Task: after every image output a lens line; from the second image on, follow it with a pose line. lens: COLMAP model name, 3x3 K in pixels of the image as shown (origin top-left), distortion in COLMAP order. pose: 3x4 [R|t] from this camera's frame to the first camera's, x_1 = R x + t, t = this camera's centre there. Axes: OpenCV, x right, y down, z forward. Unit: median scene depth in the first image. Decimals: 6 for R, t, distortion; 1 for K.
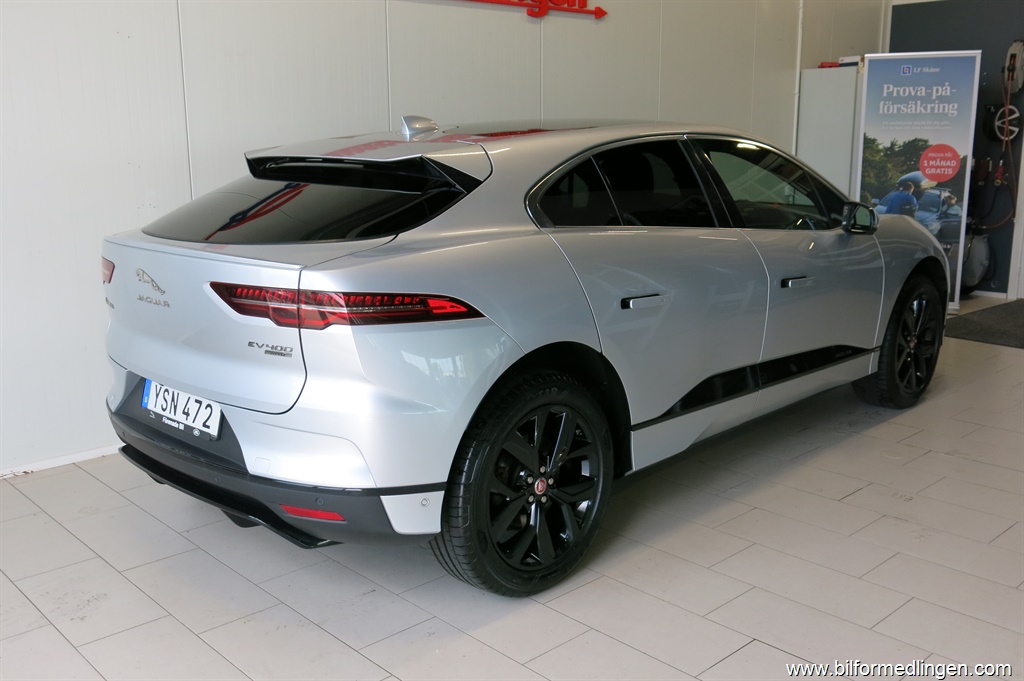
lens RADIAL K [[973.4, 0, 510.7], [0, 973.4, 344.4], [0, 0, 1]] dist [-0.009051, 0.000000]
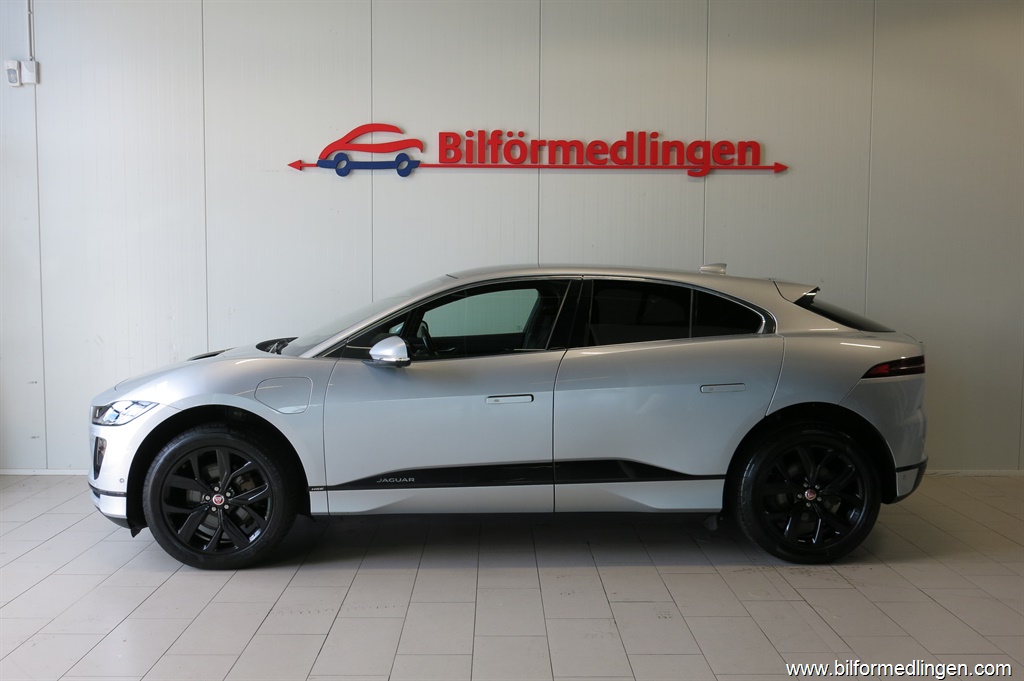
lens RADIAL K [[958.9, 0, 511.3], [0, 958.9, 338.3], [0, 0, 1]] dist [-0.012121, 0.000000]
pose [[0.740790, 0.060101, -0.669043, 0.490520], [-0.154747, 0.984469, -0.082906, -0.014062], [0.653669, 0.164949, 0.738585, 0.034720]]
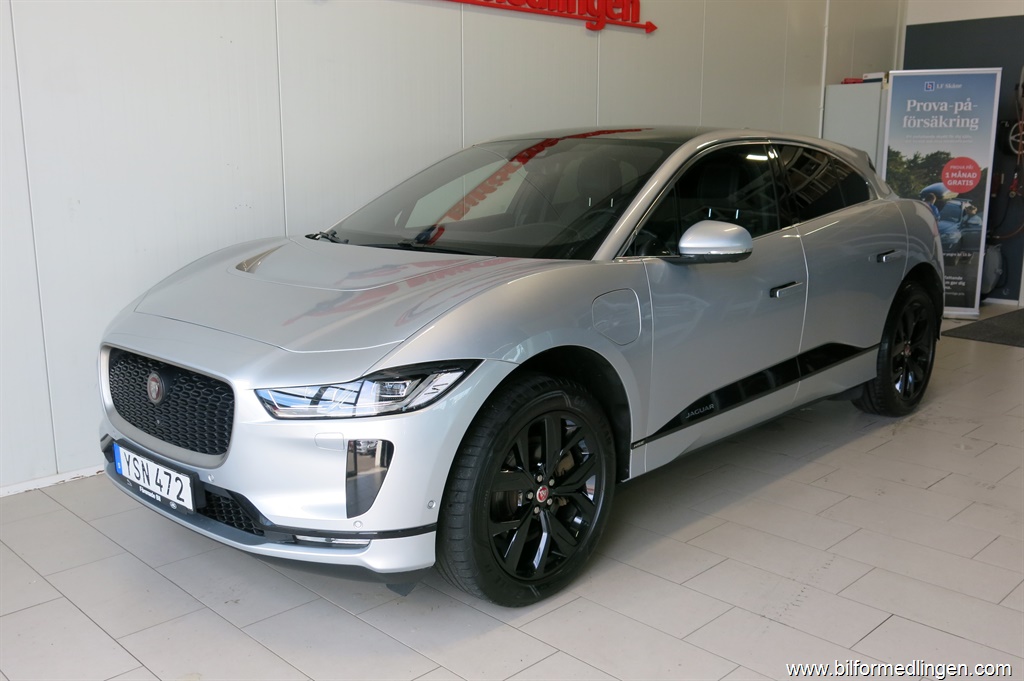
lens RADIAL K [[958.9, 0, 513.6], [0, 958.9, 338.5], [0, 0, 1]] dist [-0.012121, 0.000000]
pose [[0.999523, -0.000045, 0.030883, -0.070470], [0.000711, 0.999767, -0.021574, 0.010739], [-0.030875, 0.021586, 0.999290, -0.008207]]
